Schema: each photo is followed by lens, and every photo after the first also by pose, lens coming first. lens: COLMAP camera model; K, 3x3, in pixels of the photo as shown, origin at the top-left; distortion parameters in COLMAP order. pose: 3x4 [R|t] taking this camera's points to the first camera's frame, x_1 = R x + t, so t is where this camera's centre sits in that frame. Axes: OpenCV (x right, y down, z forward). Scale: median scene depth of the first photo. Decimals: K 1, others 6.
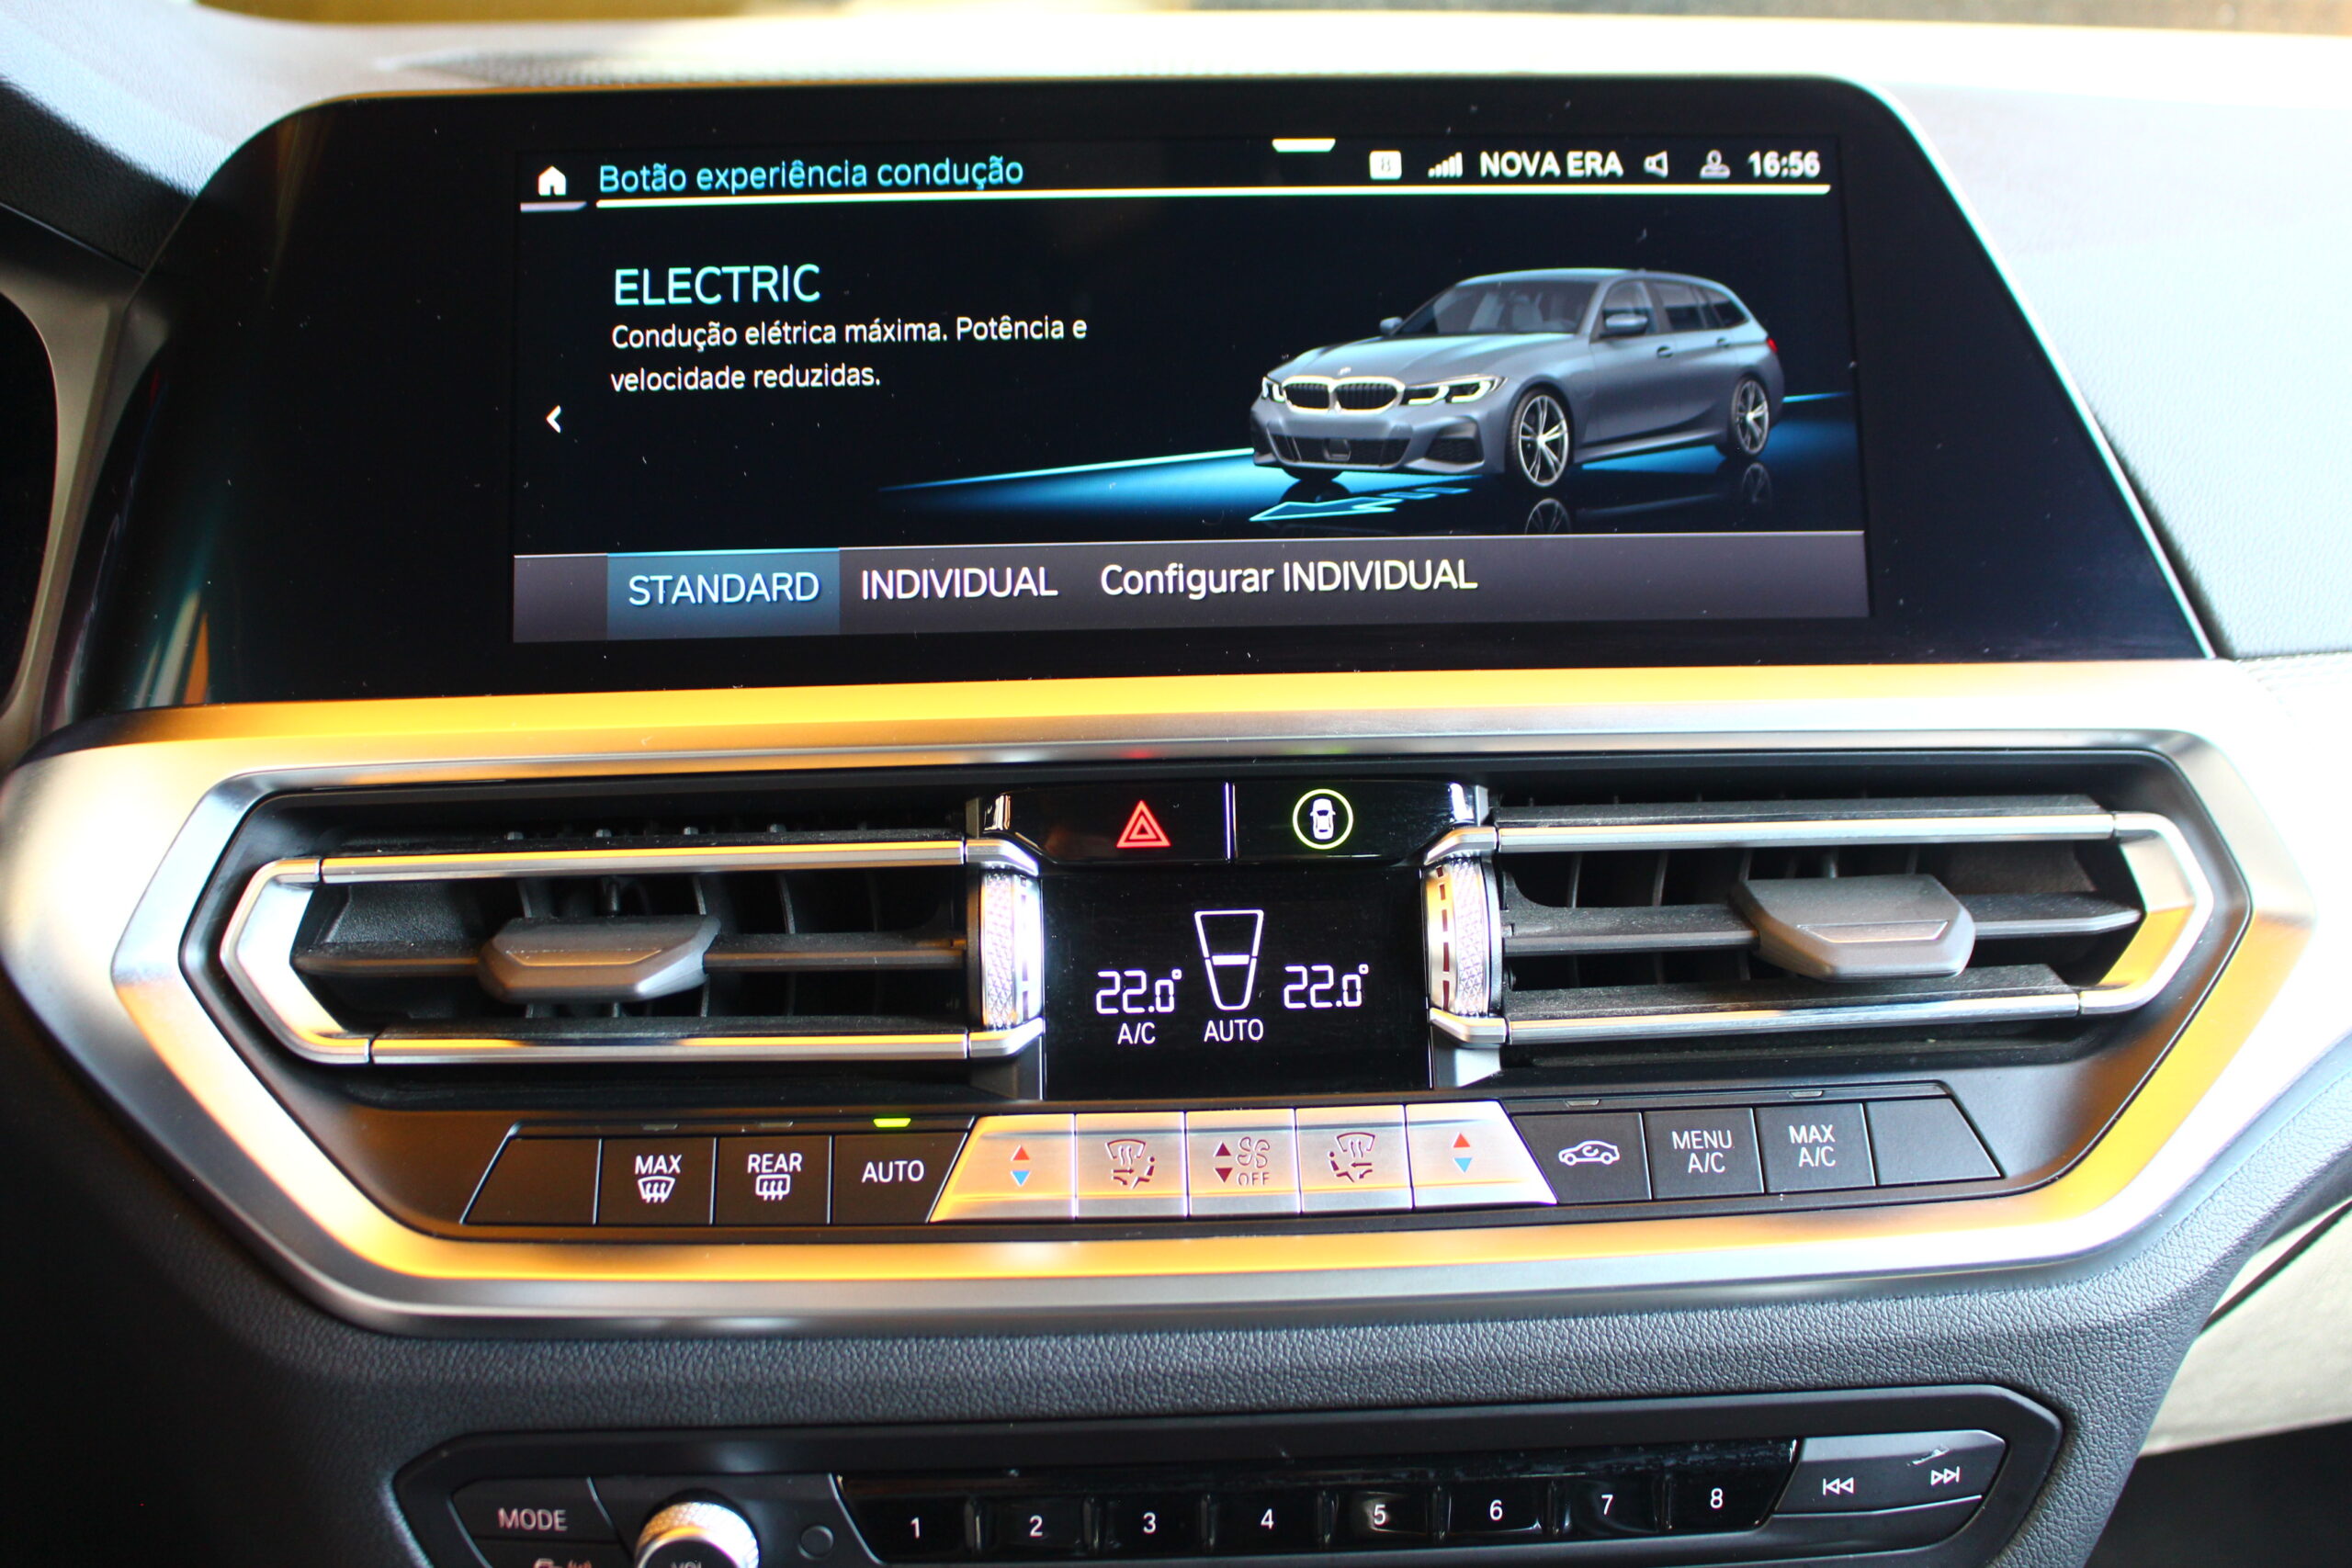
lens RADIAL K [[2565.7, 0, 1177.0], [0, 2565.7, 786.8], [0, 0, 1]] dist [-0.081808, 0.000000]
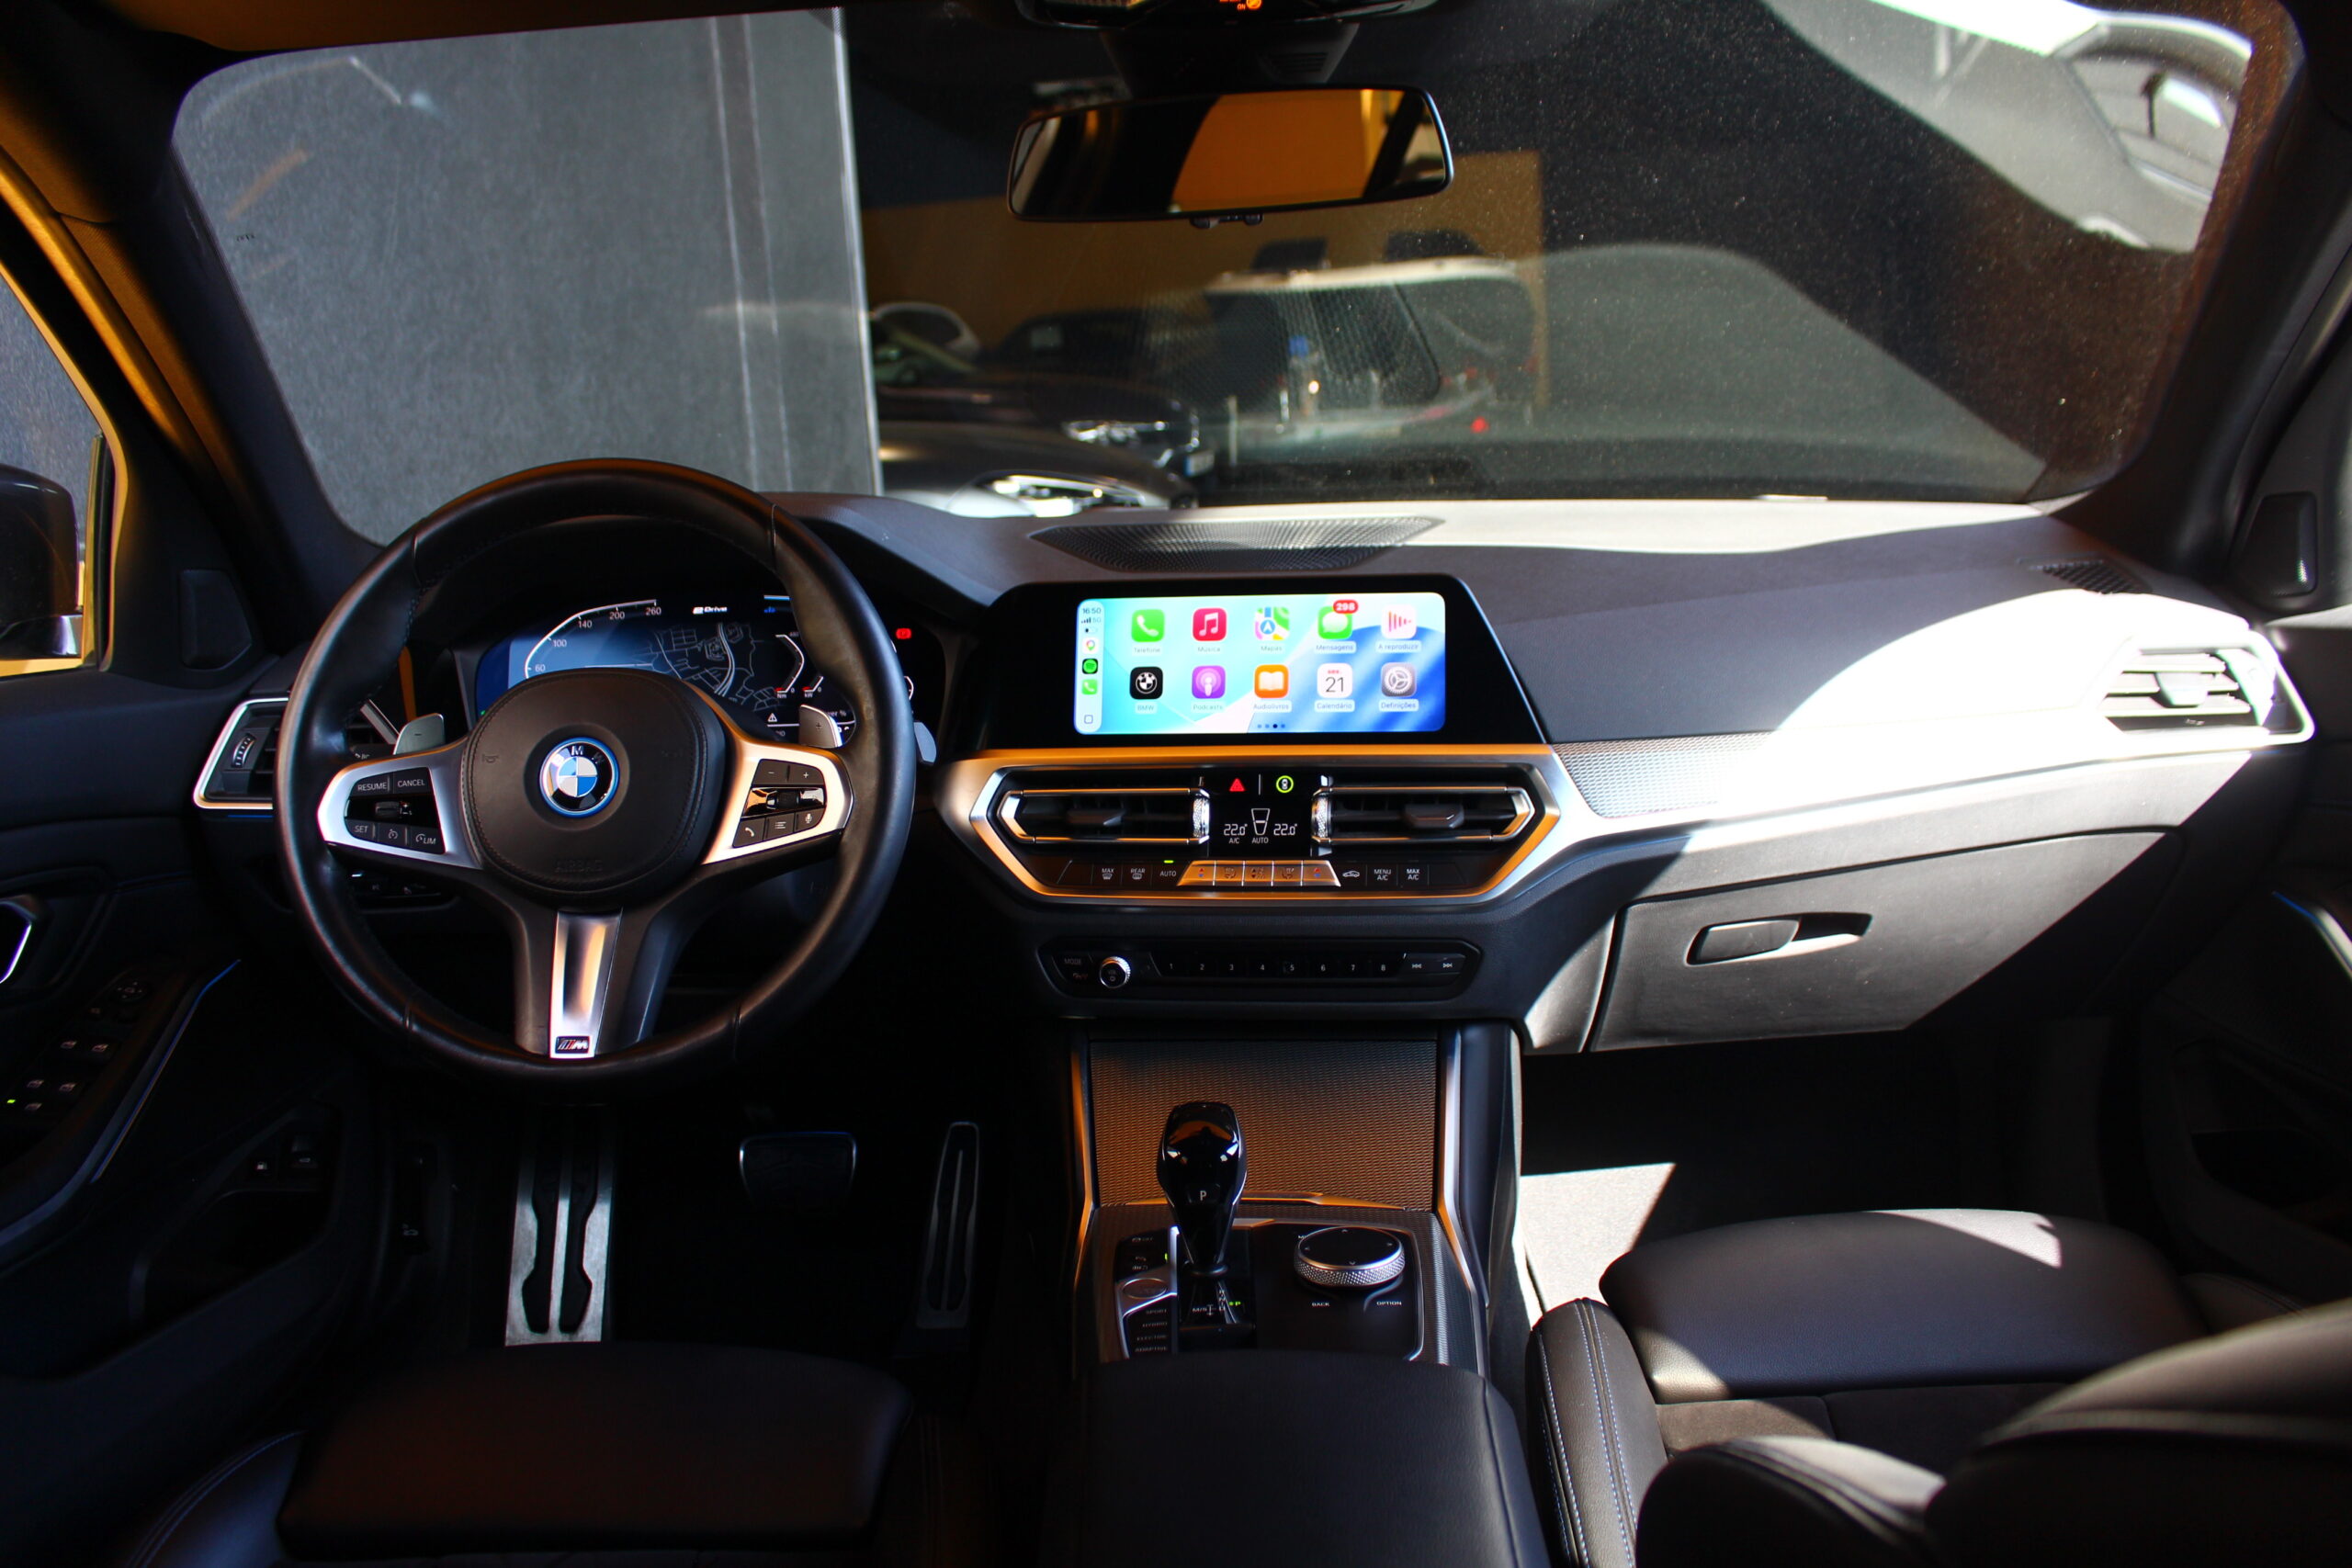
lens RADIAL K [[1984.5, 0, 1175.7], [0, 1984.5, 778.1], [0, 0, 1]] dist [-0.132589, 0.078299]
pose [[0.981954, 0.017026, -0.188351, 0.445851], [-0.021199, 0.999572, -0.020167, 0.065410], [0.187927, 0.023796, 0.981895, -1.870944]]
